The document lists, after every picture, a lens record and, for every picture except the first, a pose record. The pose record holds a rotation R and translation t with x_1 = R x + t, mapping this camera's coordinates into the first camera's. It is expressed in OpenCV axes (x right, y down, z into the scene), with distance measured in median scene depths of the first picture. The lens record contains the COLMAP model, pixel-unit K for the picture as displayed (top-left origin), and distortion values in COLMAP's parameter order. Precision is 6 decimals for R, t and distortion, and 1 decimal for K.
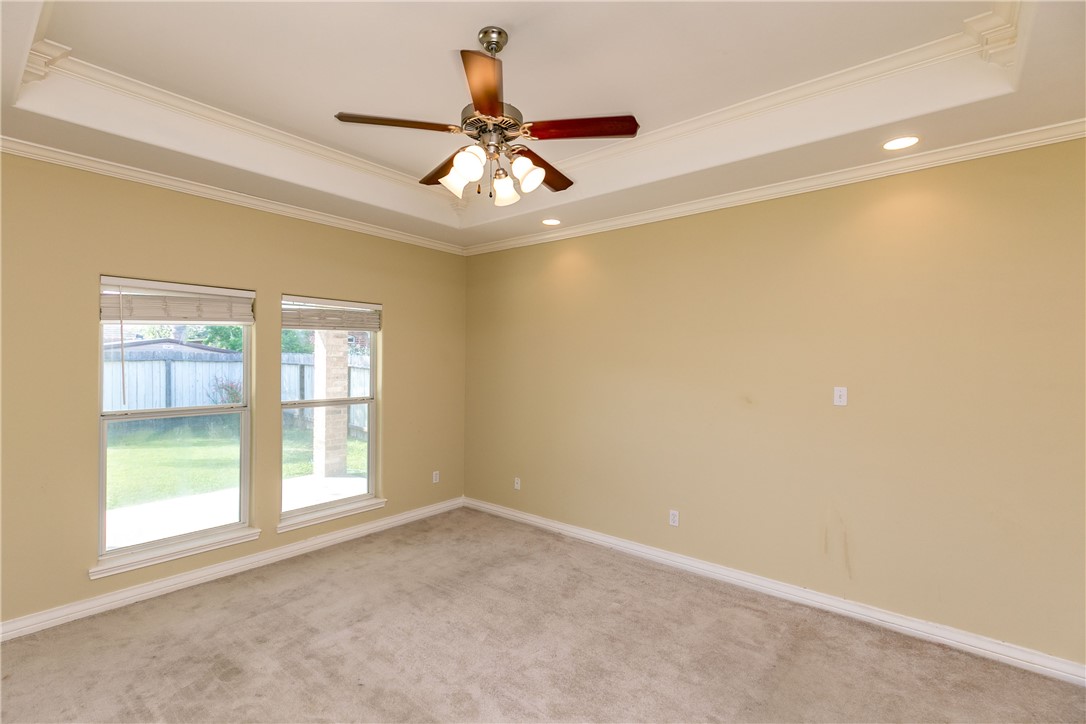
lens RADIAL K [[491.0, 0, 543.3], [0, 491.0, 364.1], [0, 0, 1]] dist [0.004333, -0.000012]
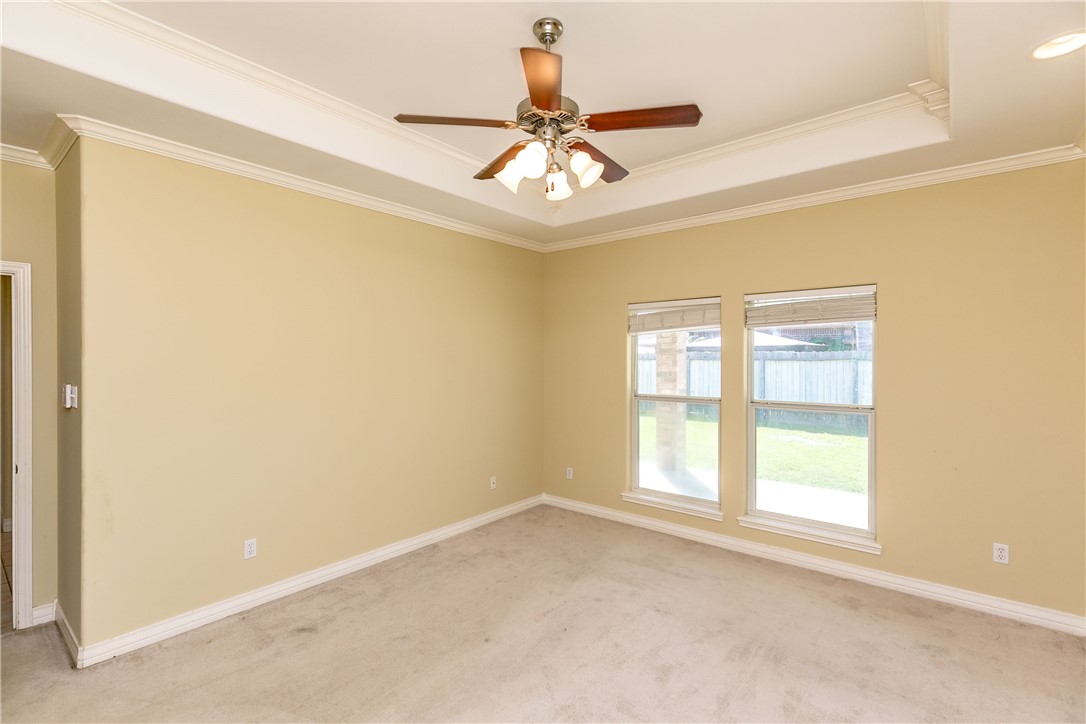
lens RADIAL K [[494.3, 0, 543.3], [0, 494.3, 356.6], [0, 0, 1]] dist [-0.002206, -0.000190]
pose [[-0.009467, -0.009573, -0.999909, 0.566183], [-0.005727, 0.999938, -0.009519, -0.000506], [0.999939, 0.005637, -0.009521, 0.653343]]
